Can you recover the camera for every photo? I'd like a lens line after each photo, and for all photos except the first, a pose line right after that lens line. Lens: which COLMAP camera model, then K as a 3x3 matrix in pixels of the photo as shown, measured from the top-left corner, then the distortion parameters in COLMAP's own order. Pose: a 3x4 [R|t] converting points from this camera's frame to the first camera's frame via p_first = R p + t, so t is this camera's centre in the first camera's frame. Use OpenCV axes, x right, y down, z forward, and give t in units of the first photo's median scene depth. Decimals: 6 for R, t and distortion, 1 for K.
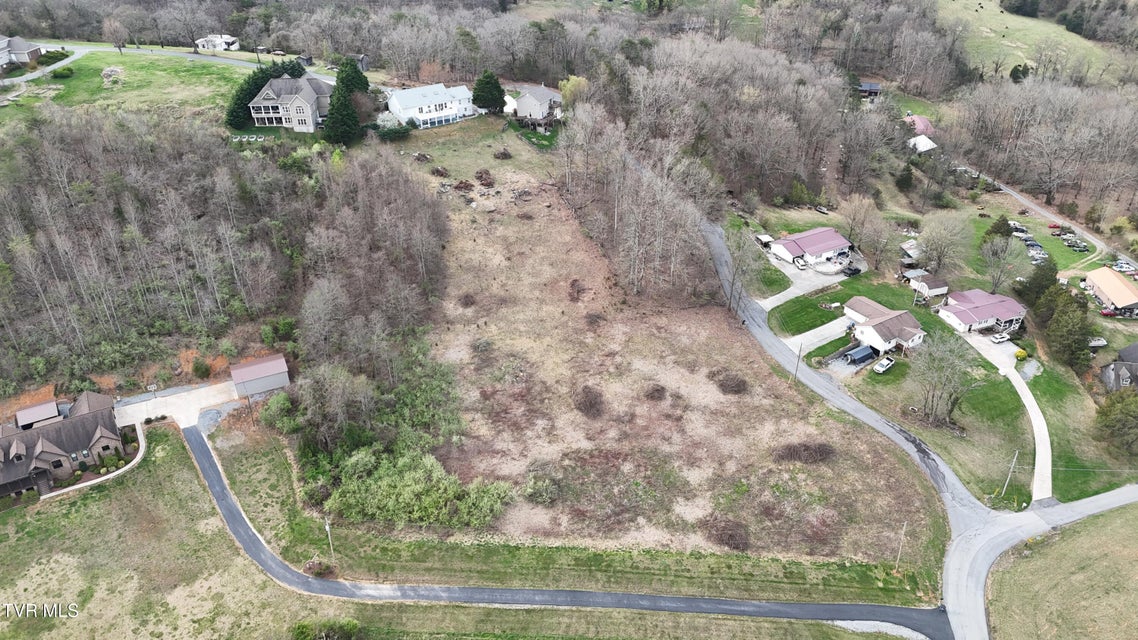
lens RADIAL K [[830.9, 0, 570.8], [0, 830.9, 318.4], [0, 0, 1]] dist [0.085814, -0.079826]
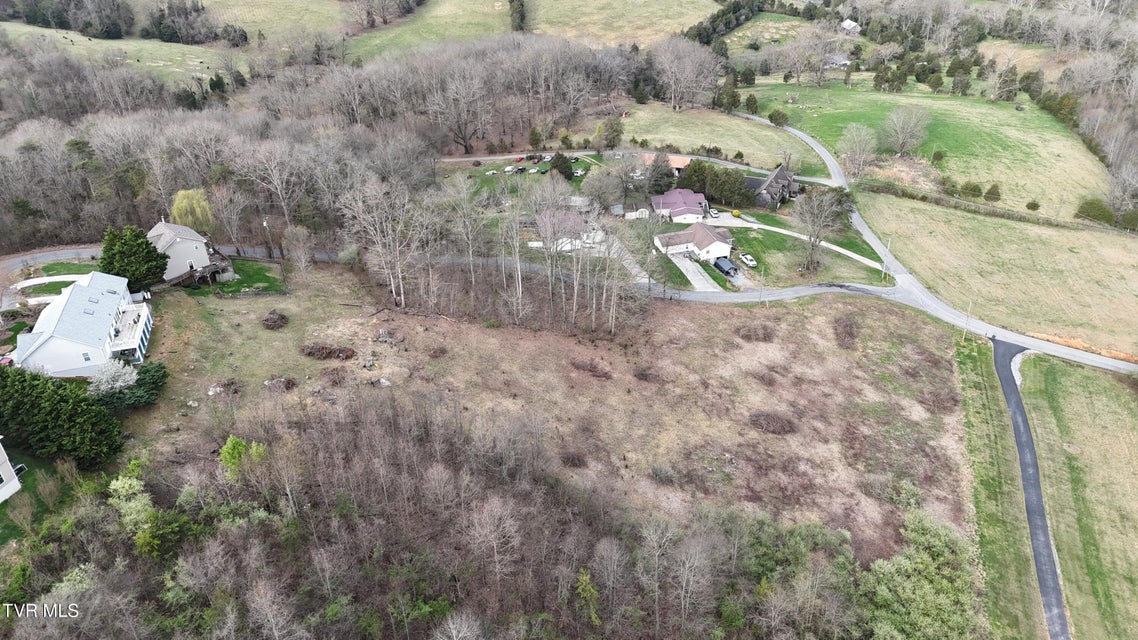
lens RADIAL K [[830.9, 0, 570.8], [0, 830.9, 318.4], [0, 0, 1]] dist [0.085814, -0.079826]
pose [[0.297717, -0.491033, 0.818689, -0.690693], [0.517925, 0.803476, 0.293564, -0.349894], [-0.801947, 0.336621, 0.493526, 0.670401]]
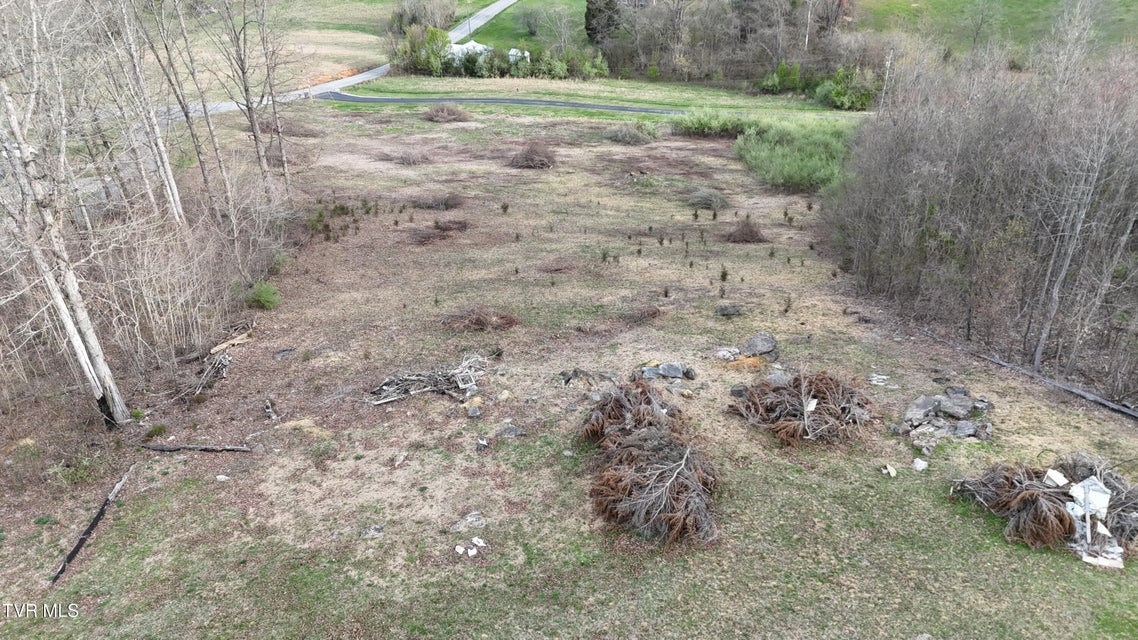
lens RADIAL K [[834.5, 0, 571.0], [0, 834.5, 318.5], [0, 0, 1]] dist [0.069546, -0.054460]
pose [[-0.968654, -0.115165, 0.220107, -0.147113], [0.146552, 0.450505, 0.880663, -0.363780], [-0.200581, 0.885315, -0.419505, 1.298222]]
